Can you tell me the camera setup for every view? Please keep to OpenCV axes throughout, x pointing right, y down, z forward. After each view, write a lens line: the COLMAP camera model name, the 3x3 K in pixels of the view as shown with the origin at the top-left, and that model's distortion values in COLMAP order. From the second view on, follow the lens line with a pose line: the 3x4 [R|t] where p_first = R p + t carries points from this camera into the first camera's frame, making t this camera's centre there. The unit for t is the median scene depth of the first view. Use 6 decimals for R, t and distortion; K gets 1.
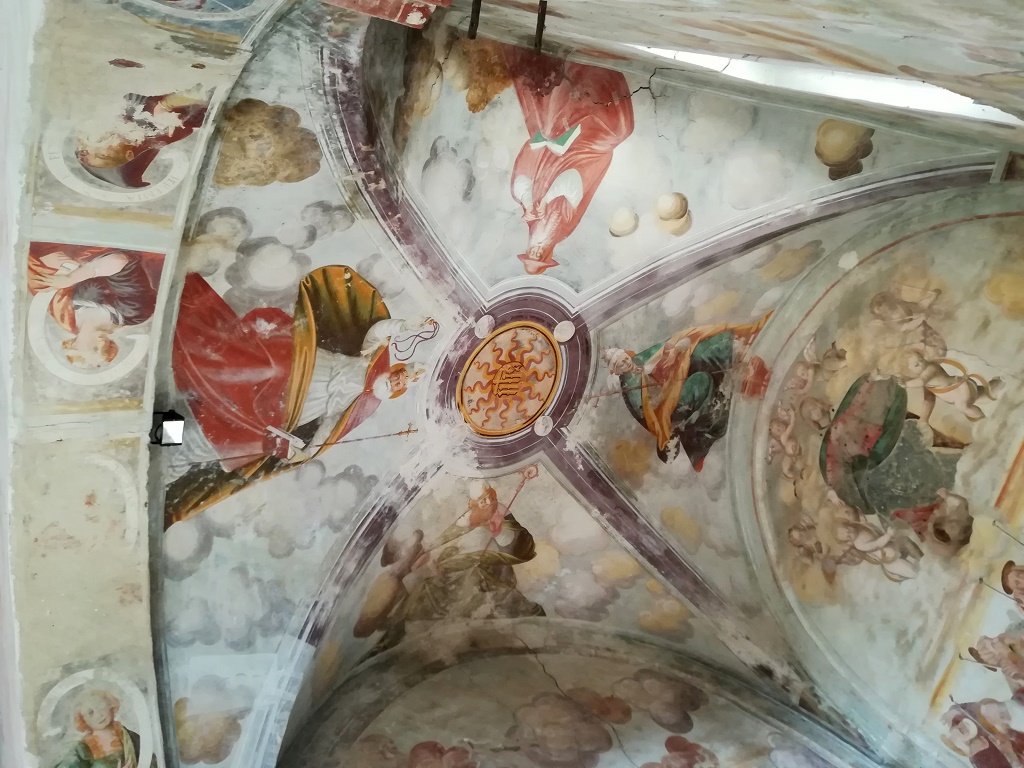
lens RADIAL K [[803.2, 0, 515.9], [0, 803.2, 382.1], [0, 0, 1]] dist [0.073517, -0.119341]
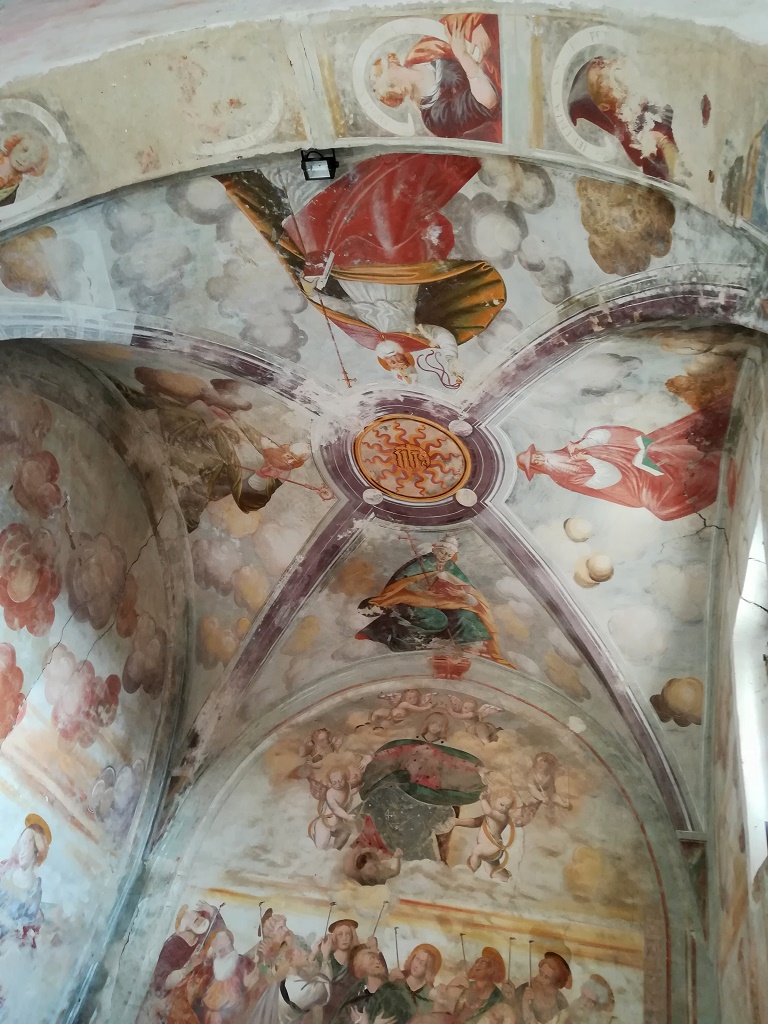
lens RADIAL K [[797.0, 0, 385.6], [0, 797.0, 516.6], [0, 0, 1]] dist [0.077091, -0.116285]
pose [[0.222458, 0.963060, 0.151750, -0.102122], [-0.973274, 0.228471, -0.023192, 0.073470], [-0.057005, -0.142535, 0.988147, -0.042527]]
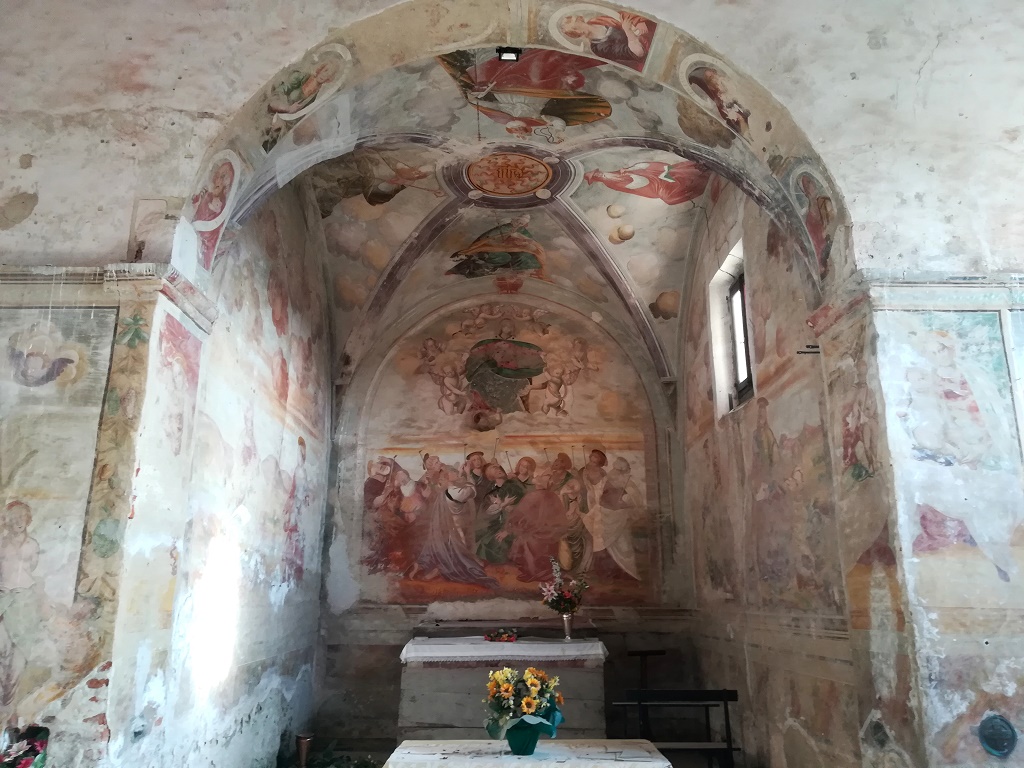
lens RADIAL K [[791.2, 0, 512.0], [0, 791.2, 384.0], [0, 0, 1]] dist [0.086579, -0.122911]
pose [[0.189866, 0.749133, 0.634626, -0.662486], [-0.918604, 0.363718, -0.154518, 0.369583], [-0.346580, -0.553633, 0.757214, -0.341851]]
